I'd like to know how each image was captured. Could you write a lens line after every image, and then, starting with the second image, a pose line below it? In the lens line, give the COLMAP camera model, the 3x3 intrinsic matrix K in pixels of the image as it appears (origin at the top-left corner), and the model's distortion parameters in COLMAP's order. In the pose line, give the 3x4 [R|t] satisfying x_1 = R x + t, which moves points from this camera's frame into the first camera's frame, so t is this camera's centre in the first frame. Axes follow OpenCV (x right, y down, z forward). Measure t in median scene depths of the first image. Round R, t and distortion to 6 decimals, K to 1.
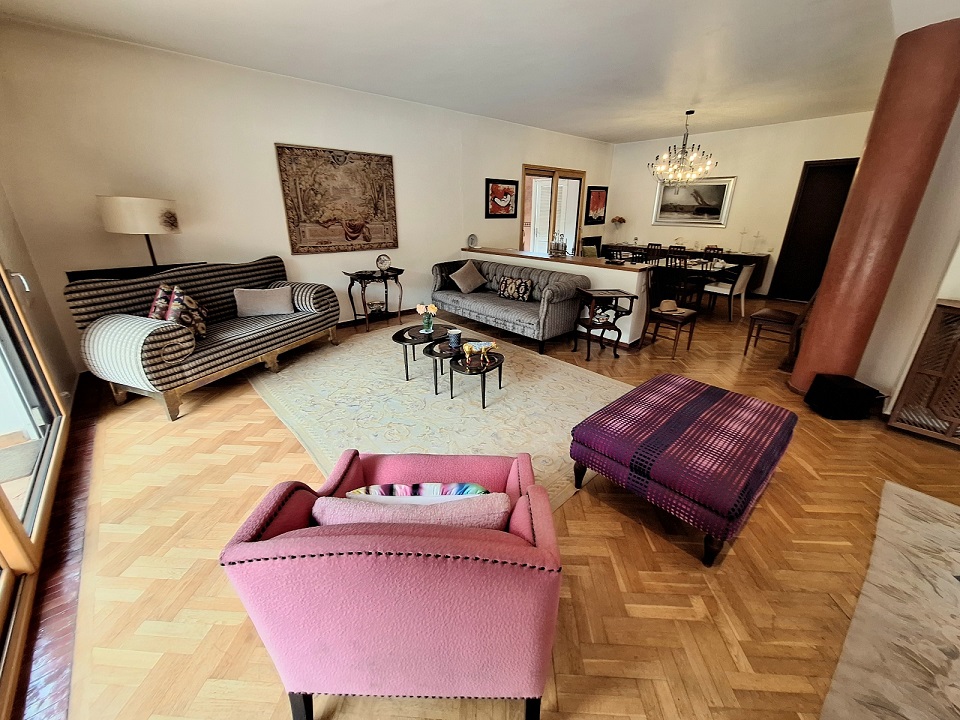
lens RADIAL K [[381.2, 0, 484.9], [0, 381.2, 351.2], [0, 0, 1]] dist [0.001274, 0.000076]
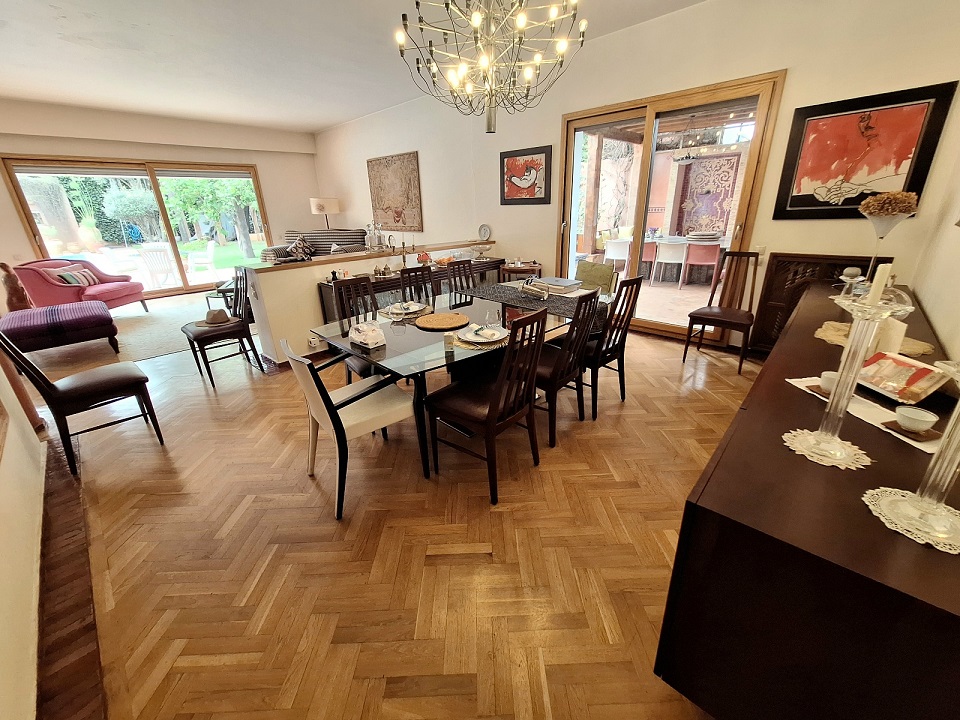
lens RADIAL K [[381.2, 0, 481.3], [0, 381.2, 354.9], [0, 0, 1]] dist [0.001274, 0.000076]
pose [[0.073700, 0.352234, -0.933006, 0.841623], [-0.328201, 0.892003, 0.310829, -0.303484], [0.941728, 0.283305, 0.181344, 0.907288]]
